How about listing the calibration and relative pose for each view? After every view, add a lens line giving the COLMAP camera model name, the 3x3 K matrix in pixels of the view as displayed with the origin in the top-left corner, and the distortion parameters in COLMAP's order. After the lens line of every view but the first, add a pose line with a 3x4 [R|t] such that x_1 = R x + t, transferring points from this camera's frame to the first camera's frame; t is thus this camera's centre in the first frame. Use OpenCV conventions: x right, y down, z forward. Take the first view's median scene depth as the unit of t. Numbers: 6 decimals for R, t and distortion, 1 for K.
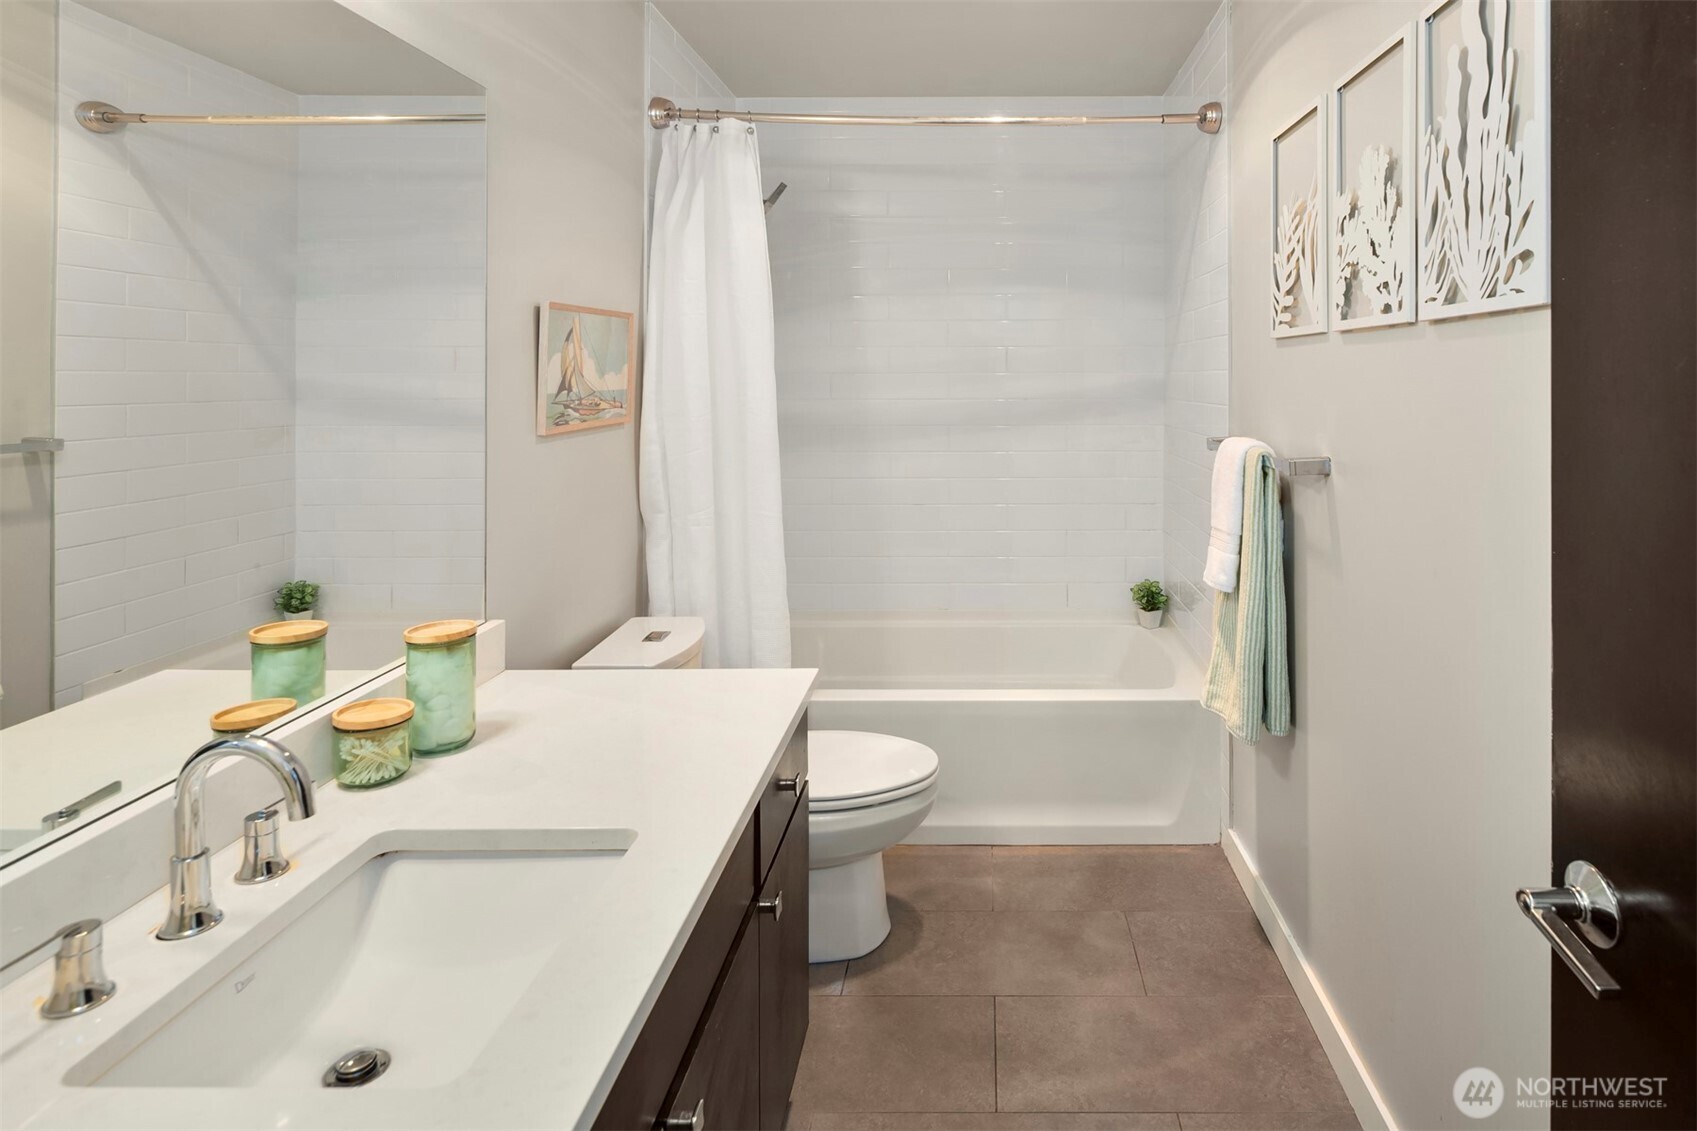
lens RADIAL K [[832.3, 0, 868.0], [0, 832.3, 400.9], [0, 0, 1]] dist [0.000812, -0.000932]
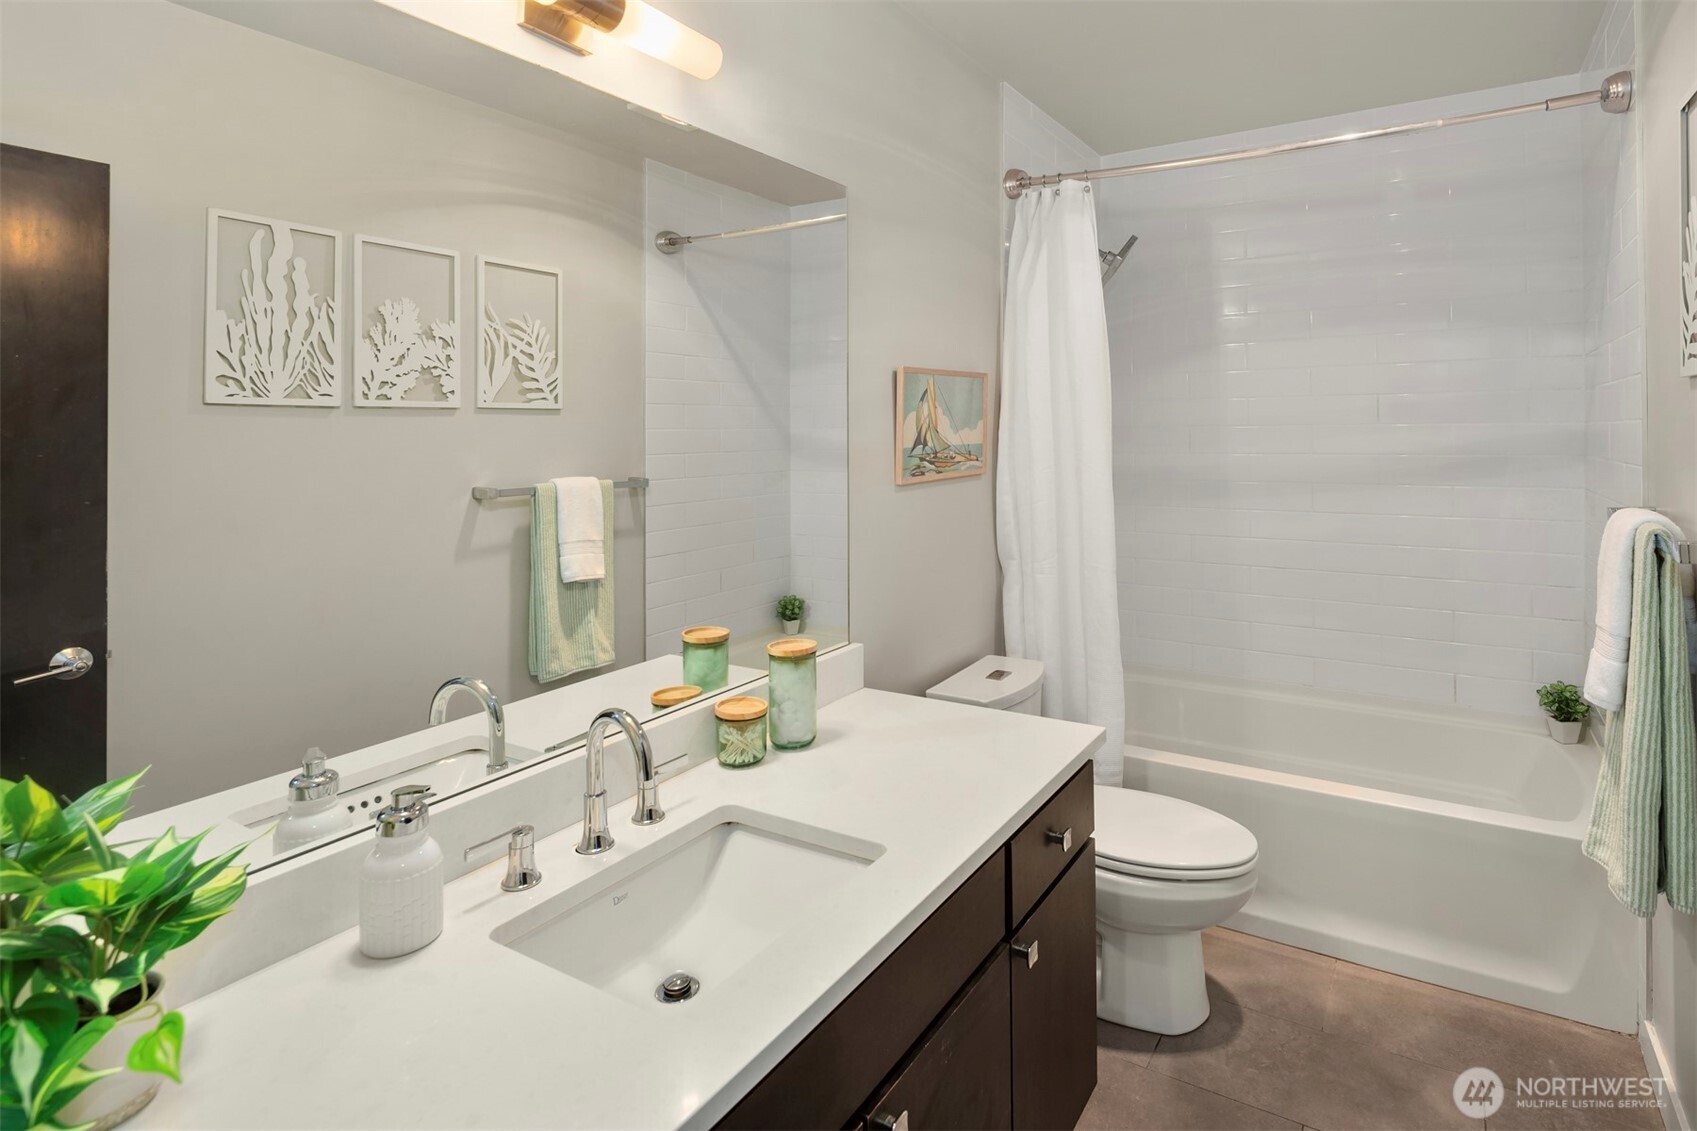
lens RADIAL K [[810.5, 0, 986.1], [0, 810.5, 452.0], [0, 0, 1]] dist [0.014141, -0.009754]
pose [[0.898379, 0.004266, -0.439200, 0.201521], [-0.003179, 0.999990, 0.003211, -0.007288], [0.439209, -0.001489, 0.898384, 0.059969]]
